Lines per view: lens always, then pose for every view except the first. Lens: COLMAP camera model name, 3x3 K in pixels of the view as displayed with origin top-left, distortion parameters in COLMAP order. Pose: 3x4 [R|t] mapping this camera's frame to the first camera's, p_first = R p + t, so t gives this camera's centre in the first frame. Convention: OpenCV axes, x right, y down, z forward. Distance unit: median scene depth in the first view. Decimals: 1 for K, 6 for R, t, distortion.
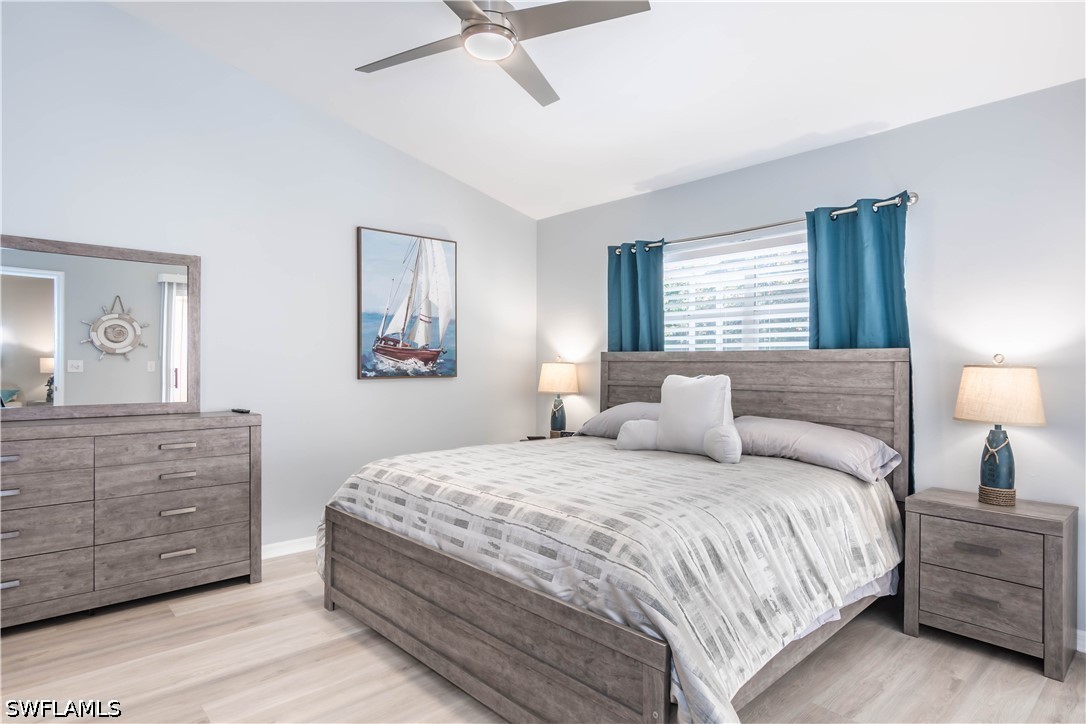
lens RADIAL K [[604.9, 0, 553.4], [0, 604.9, 364.6], [0, 0, 1]] dist [-0.004964, 0.001075]
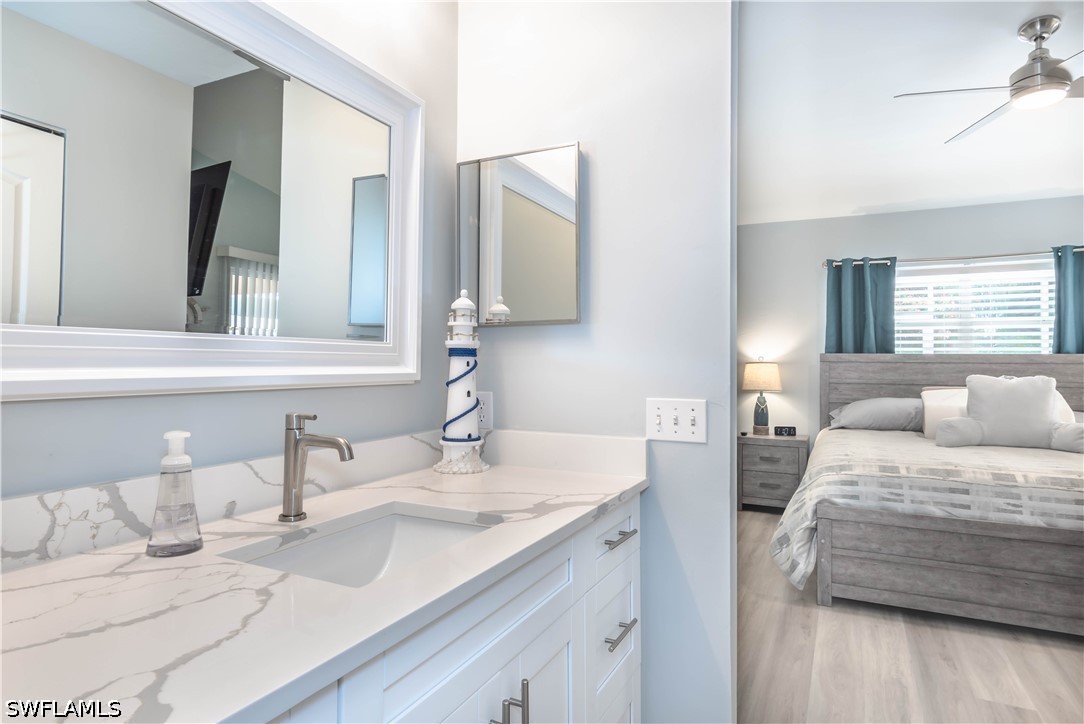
lens RADIAL K [[603.8, 0, 540.0], [0, 603.8, 351.9], [0, 0, 1]] dist [-0.004964, 0.001075]
pose [[0.939145, 0.006846, 0.343454, -0.857192], [-0.001662, 0.999880, -0.015387, -0.006207], [-0.343518, 0.013880, 0.939043, 0.144083]]
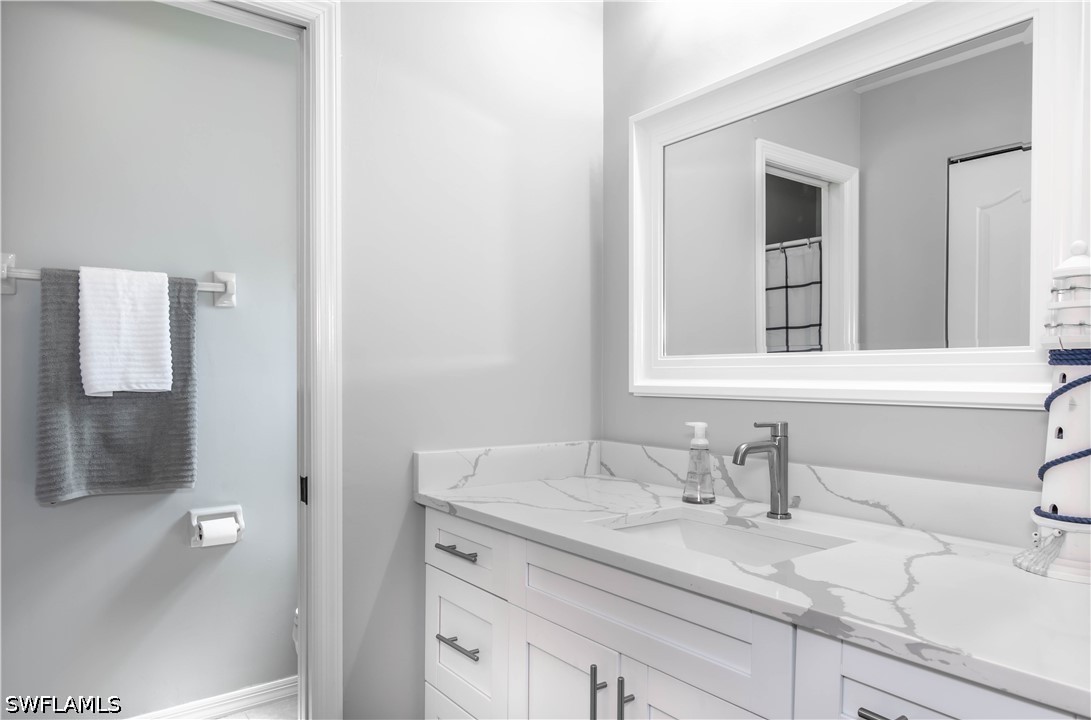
lens RADIAL K [[697.1, 0, 546.0], [0, 697.1, 364.9], [0, 0, 1]] dist [-0.003372, -0.000457]
pose [[-0.098857, -0.025315, -0.994780, -0.490141], [-0.006059, 0.999673, -0.024837, -0.001238], [0.995083, 0.003572, -0.098978, 0.368659]]
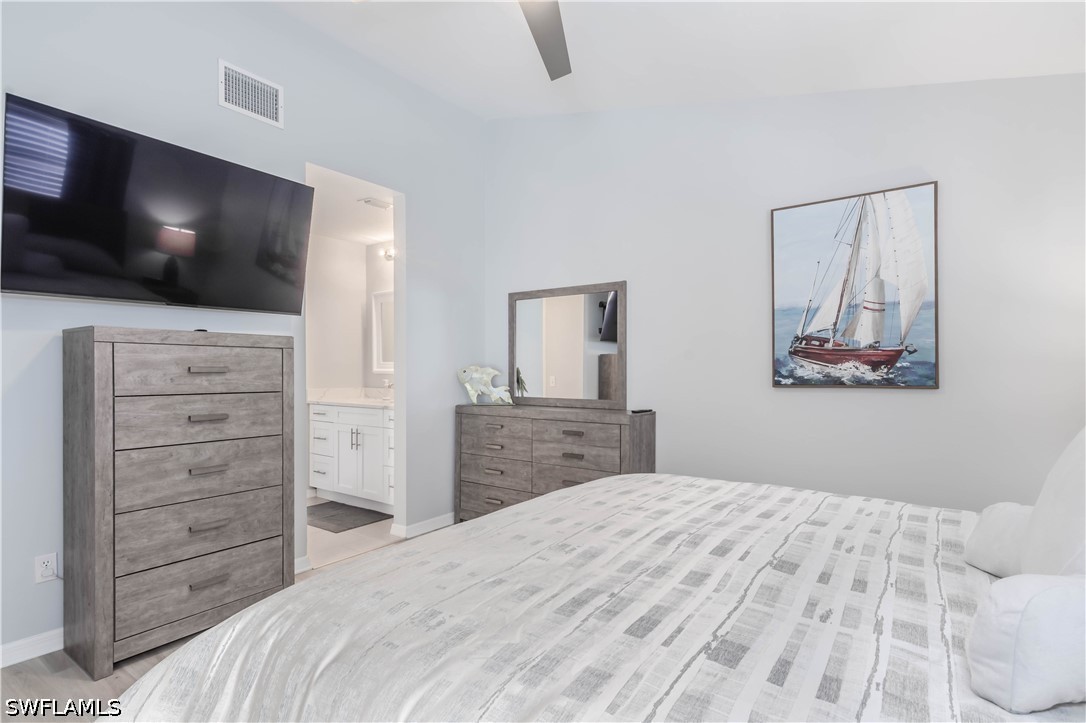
lens RADIAL K [[523.5, 0, 545.5], [0, 523.5, 369.2], [0, 0, 1]] dist [0.002533, -0.001519]
pose [[0.200166, -0.007366, -0.979734, 0.342905], [-0.003952, 0.999958, -0.008325, 0.006173], [0.979754, 0.005538, 0.200128, 0.534744]]
